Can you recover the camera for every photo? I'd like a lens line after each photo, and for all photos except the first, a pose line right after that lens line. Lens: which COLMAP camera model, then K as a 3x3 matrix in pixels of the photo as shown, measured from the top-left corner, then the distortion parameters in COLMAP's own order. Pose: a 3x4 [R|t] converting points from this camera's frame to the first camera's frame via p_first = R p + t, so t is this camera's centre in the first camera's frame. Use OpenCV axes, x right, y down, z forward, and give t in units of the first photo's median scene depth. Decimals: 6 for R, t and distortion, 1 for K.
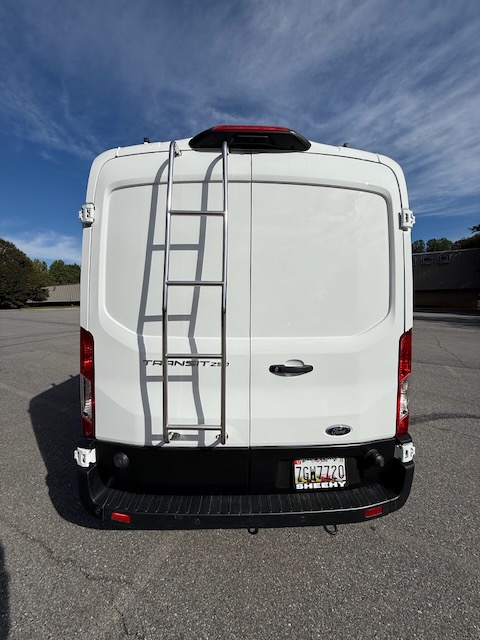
lens RADIAL K [[255.1, 0, 240.0], [0, 255.1, 320.0], [0, 0, 1]] dist [0.002164, 0.000381]
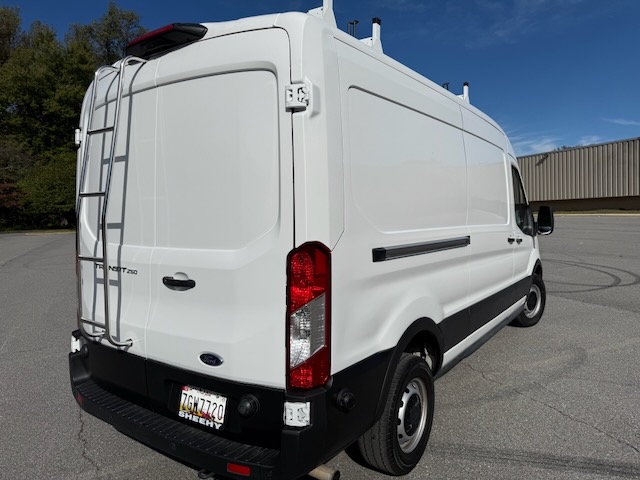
lens RADIAL K [[460.9, 0, 320.0], [0, 460.9, 240.0], [0, 0, 1]] dist [0.002123, -0.002389]
pose [[0.794990, 0.025834, -0.606072, 1.565937], [-0.032669, 0.999466, -0.000249, 0.022872], [0.605742, 0.019998, 0.795410, -0.009168]]
